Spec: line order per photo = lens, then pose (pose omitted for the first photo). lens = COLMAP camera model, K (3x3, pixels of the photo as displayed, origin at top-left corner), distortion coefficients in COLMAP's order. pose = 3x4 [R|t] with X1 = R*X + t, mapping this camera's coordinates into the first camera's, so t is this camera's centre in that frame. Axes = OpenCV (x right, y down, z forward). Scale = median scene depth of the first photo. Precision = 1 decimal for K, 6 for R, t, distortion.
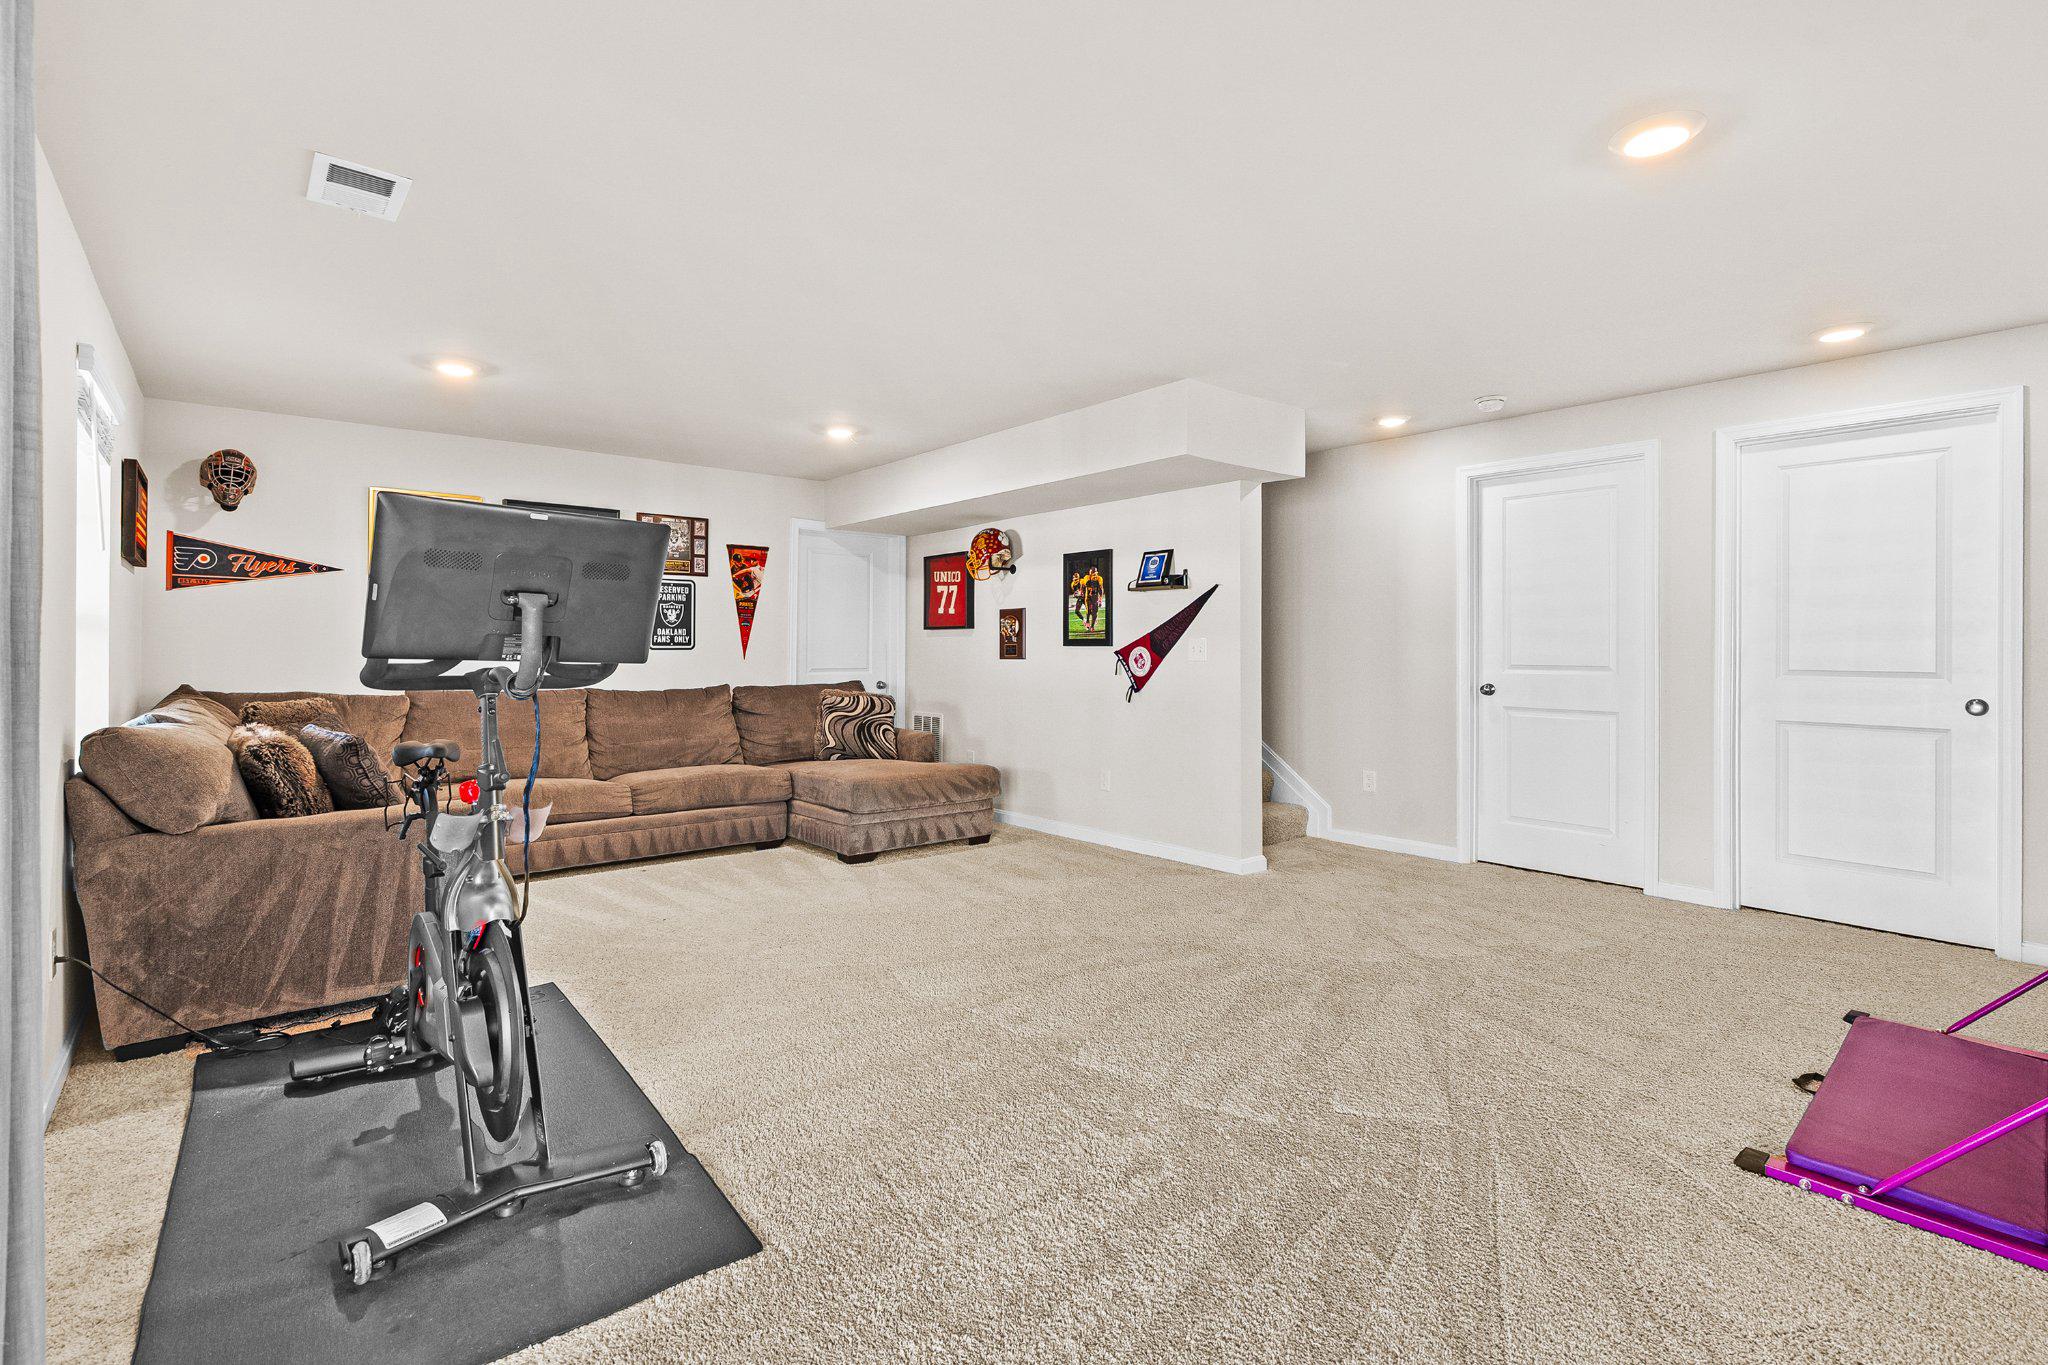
lens RADIAL K [[943.6, 0, 1013.2], [0, 943.6, 661.3], [0, 0, 1]] dist [0.000169, 0.000735]
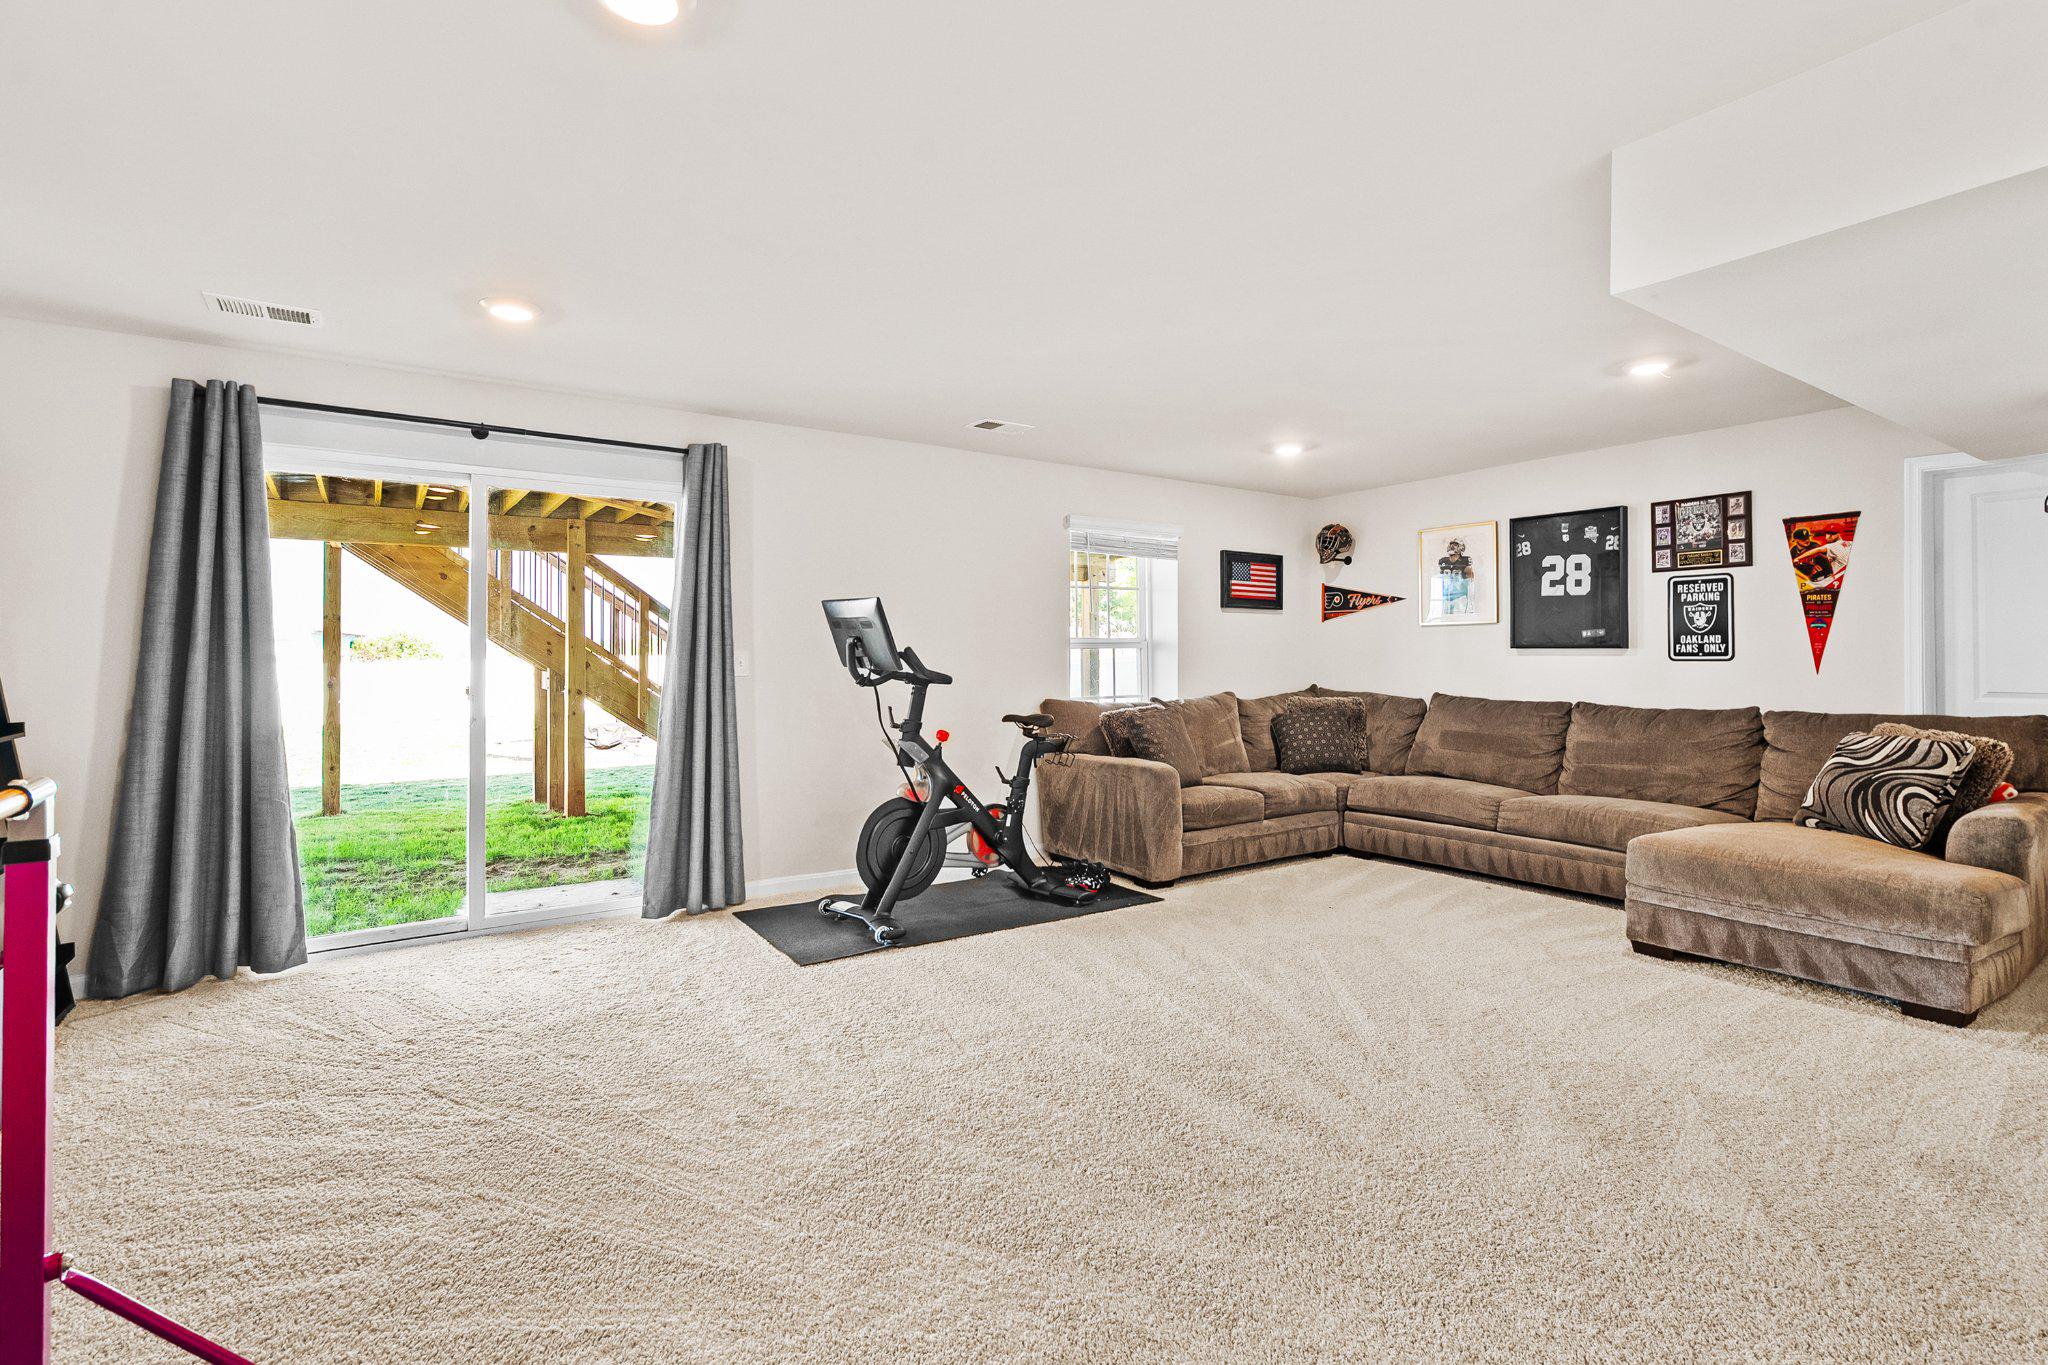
lens RADIAL K [[943.6, 0, 1018.9], [0, 943.6, 666.9], [0, 0, 1]] dist [0.000169, 0.000735]
pose [[-0.073588, 0.006495, -0.997268, 0.493570], [-0.010510, 0.999918, 0.007288, -0.006991], [0.997233, 0.011017, -0.073514, 0.469124]]
